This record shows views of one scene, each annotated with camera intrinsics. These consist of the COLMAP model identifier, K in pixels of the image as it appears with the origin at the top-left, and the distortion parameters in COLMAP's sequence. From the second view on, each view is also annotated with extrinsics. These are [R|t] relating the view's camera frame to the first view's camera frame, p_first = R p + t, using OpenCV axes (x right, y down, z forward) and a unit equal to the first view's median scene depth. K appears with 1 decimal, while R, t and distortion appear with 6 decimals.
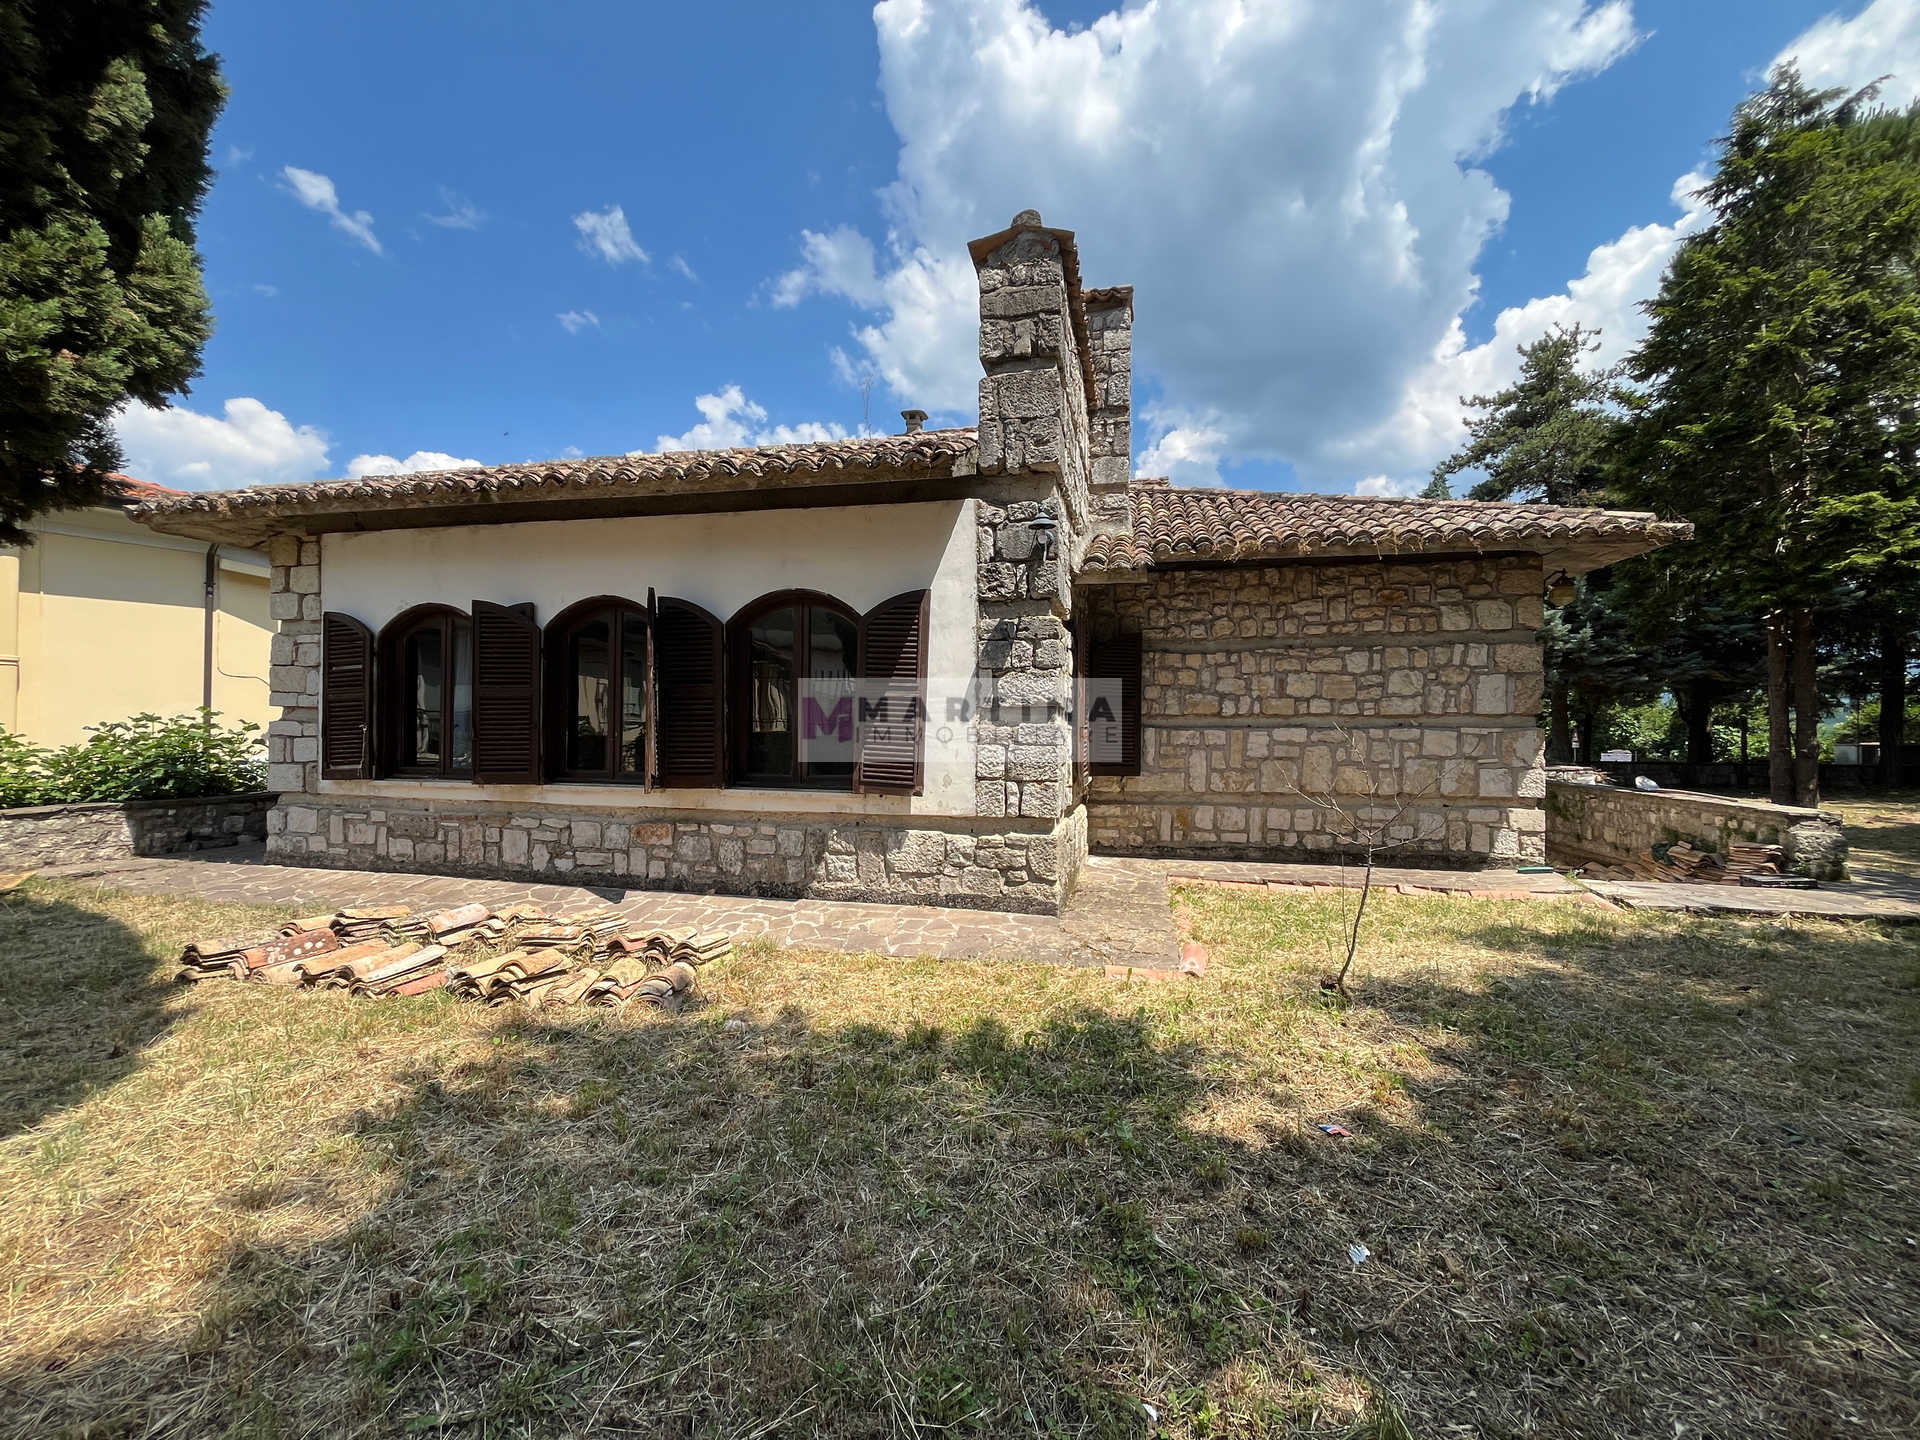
lens RADIAL K [[774.4, 0, 958.6], [0, 774.4, 721.3], [0, 0, 1]] dist [-0.005421, 0.001044]
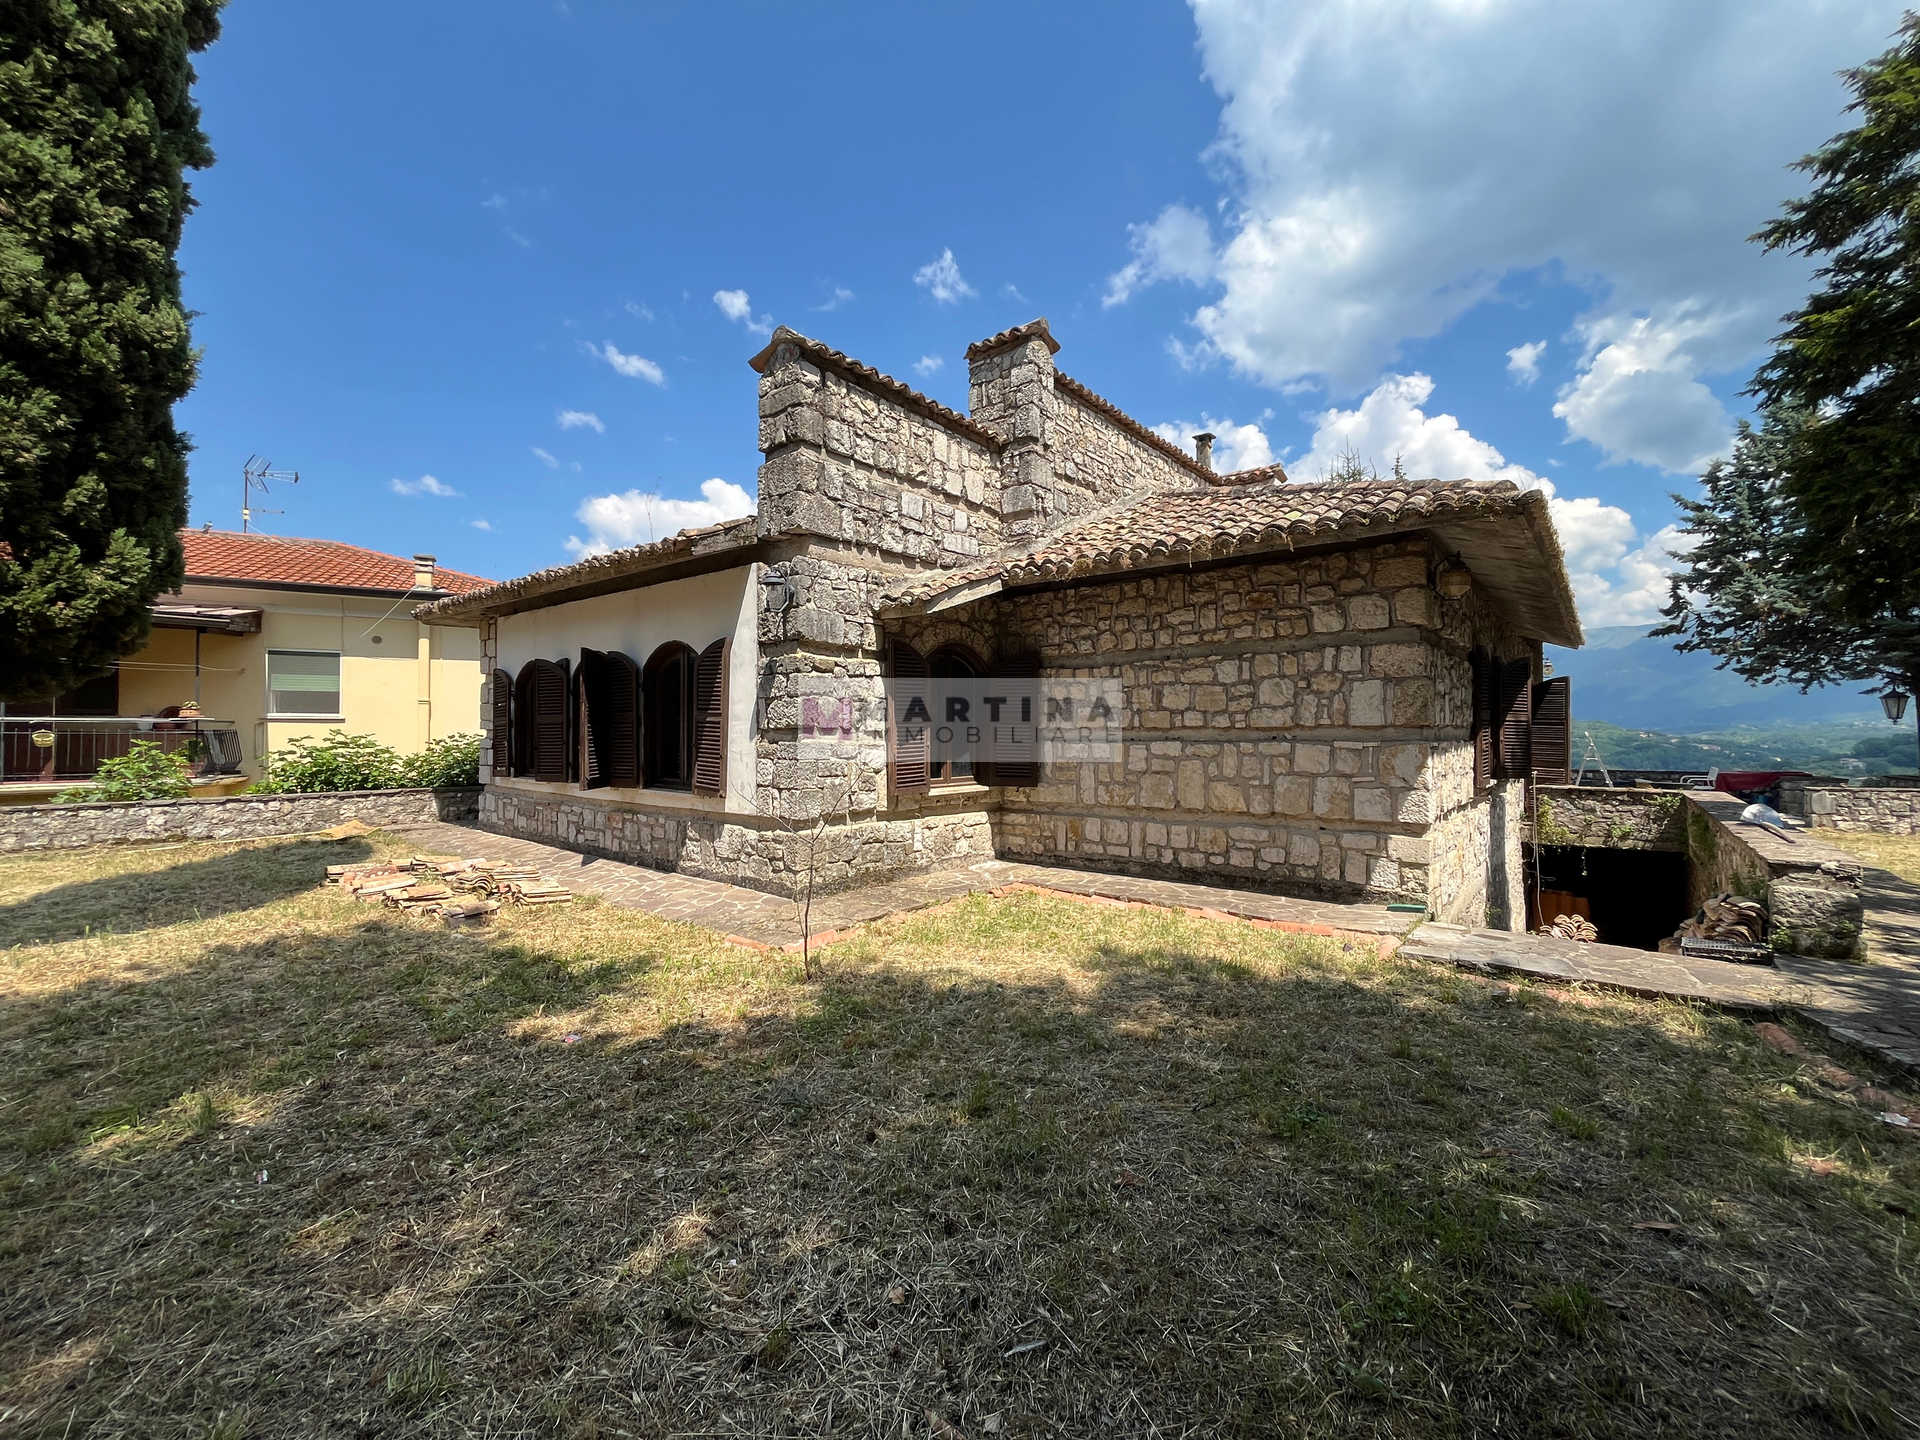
lens RADIAL K [[774.4, 0, 936.6], [0, 774.4, 720.5], [0, 0, 1]] dist [-0.005421, 0.001044]
pose [[0.899559, -0.012660, -0.436616, 0.621458], [0.011711, 0.999920, -0.004866, -0.016927], [0.436643, -0.000736, 0.899635, -0.001079]]
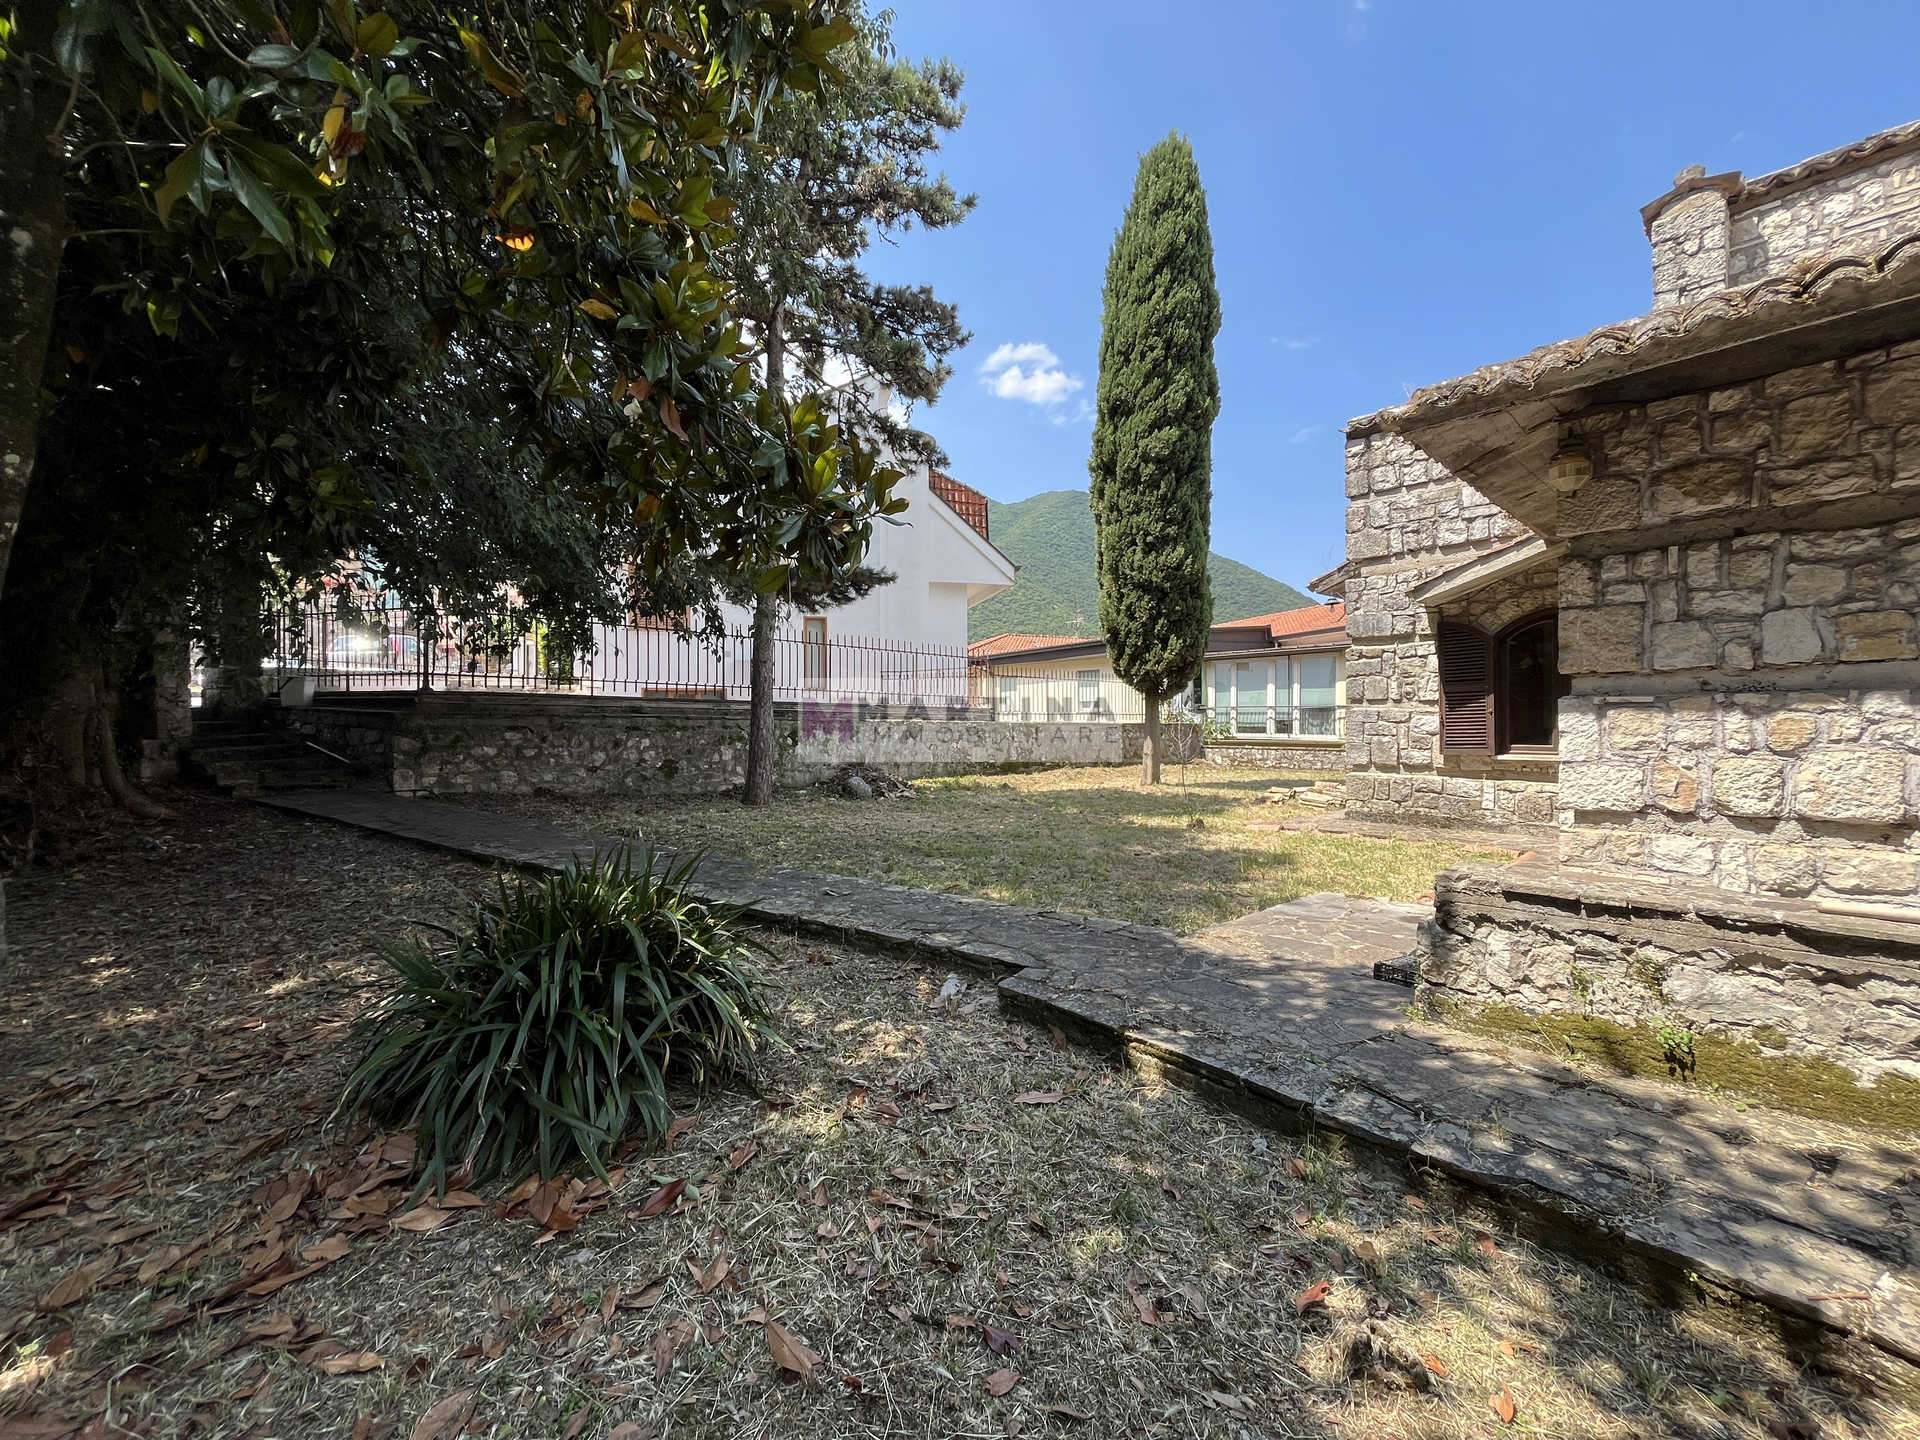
lens RADIAL K [[774.4, 0, 953.4], [0, 774.4, 724.7], [0, 0, 1]] dist [-0.005421, 0.001044]
pose [[-0.567329, -0.004030, -0.823481, 1.555007], [0.009343, 0.999892, -0.011330, 0.037282], [0.823438, -0.014122, -0.567231, 0.961269]]
